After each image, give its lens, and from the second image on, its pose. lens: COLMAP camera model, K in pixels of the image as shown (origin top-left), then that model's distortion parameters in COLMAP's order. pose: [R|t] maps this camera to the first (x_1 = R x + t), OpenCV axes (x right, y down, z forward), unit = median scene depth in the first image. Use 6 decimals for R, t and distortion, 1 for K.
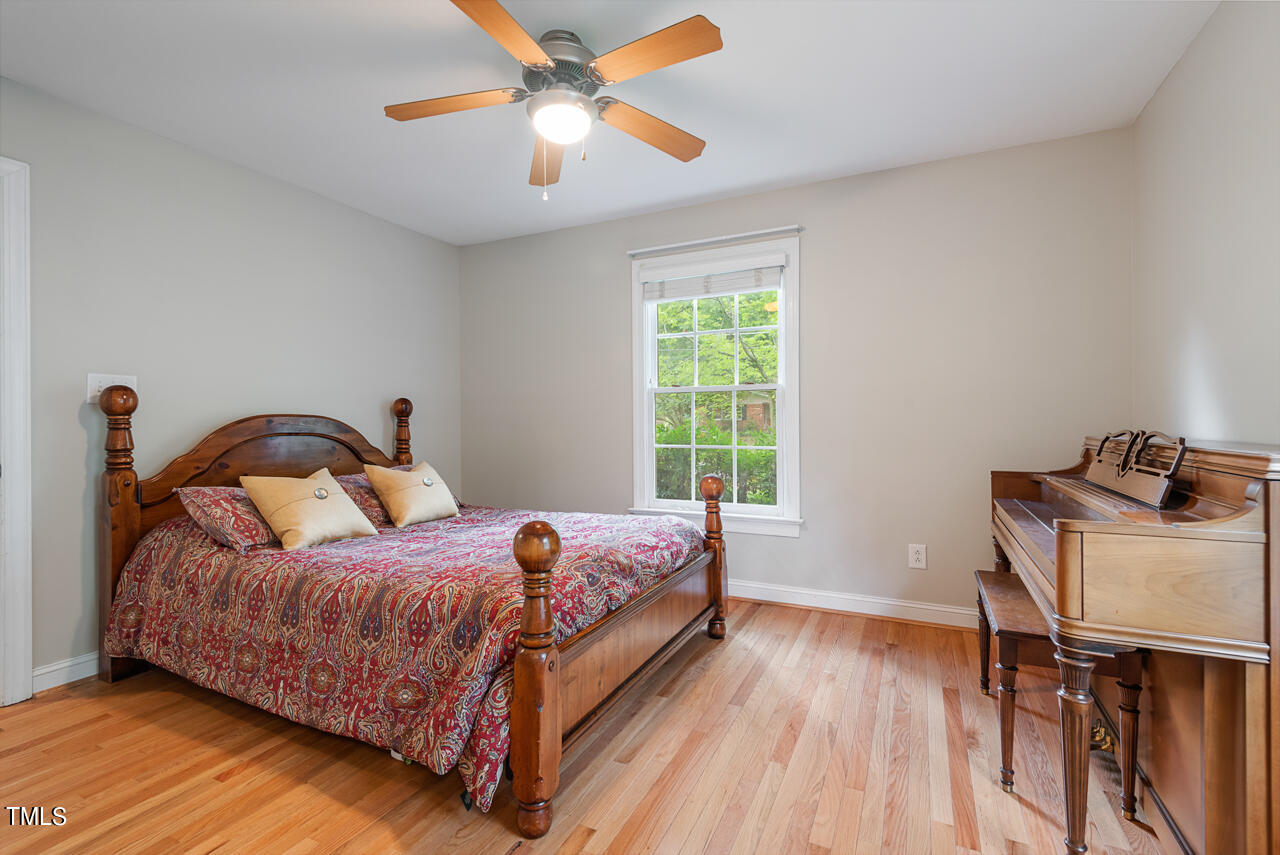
lens RADIAL K [[571.2, 0, 640.2], [0, 571.2, 425.2], [0, 0, 1]] dist [0.027851, -0.014567]
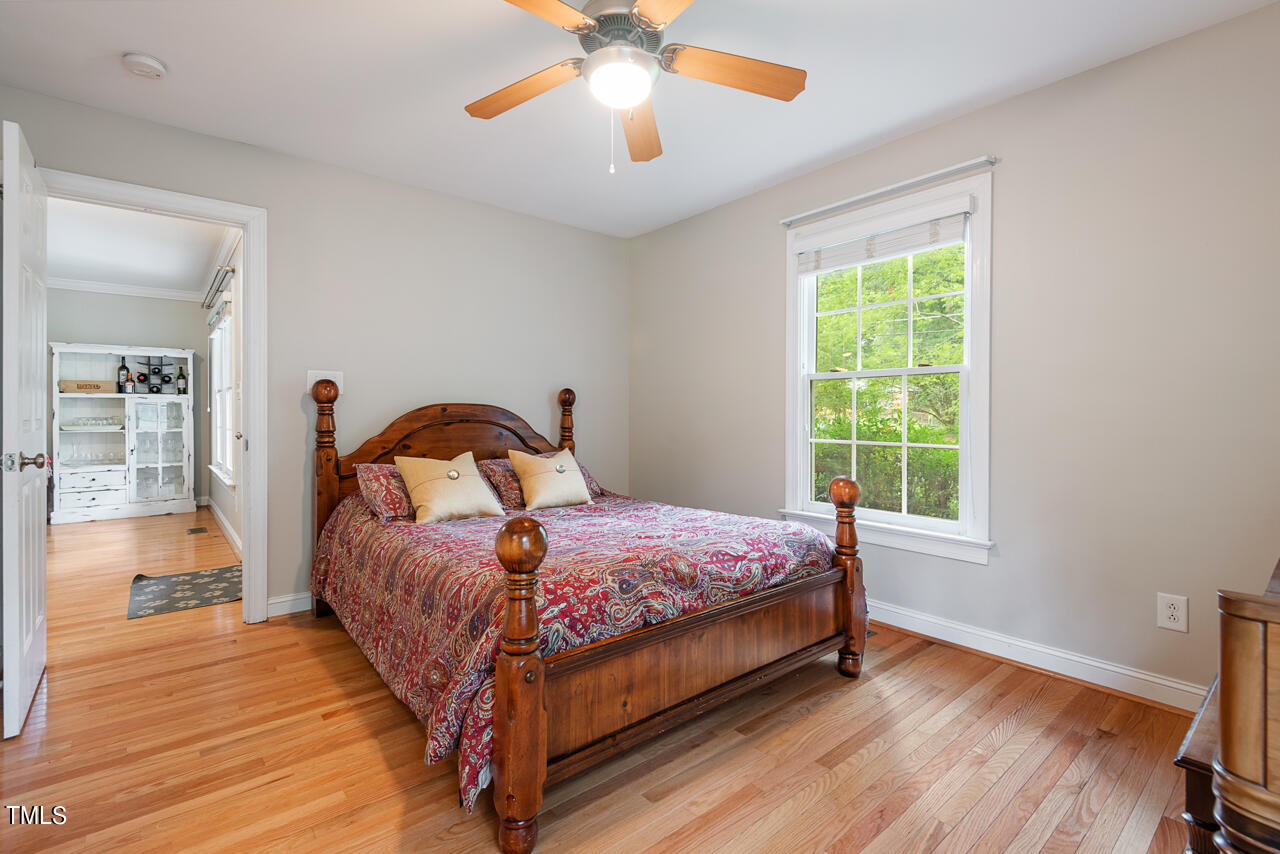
lens RADIAL K [[577.5, 0, 638.9], [0, 577.5, 418.0], [0, 0, 1]] dist [0.028300, -0.015383]
pose [[0.913786, 0.011897, -0.406022, 0.231847], [-0.010206, 0.999928, 0.006328, -0.000452], [0.406068, -0.001638, 0.913842, 0.138267]]
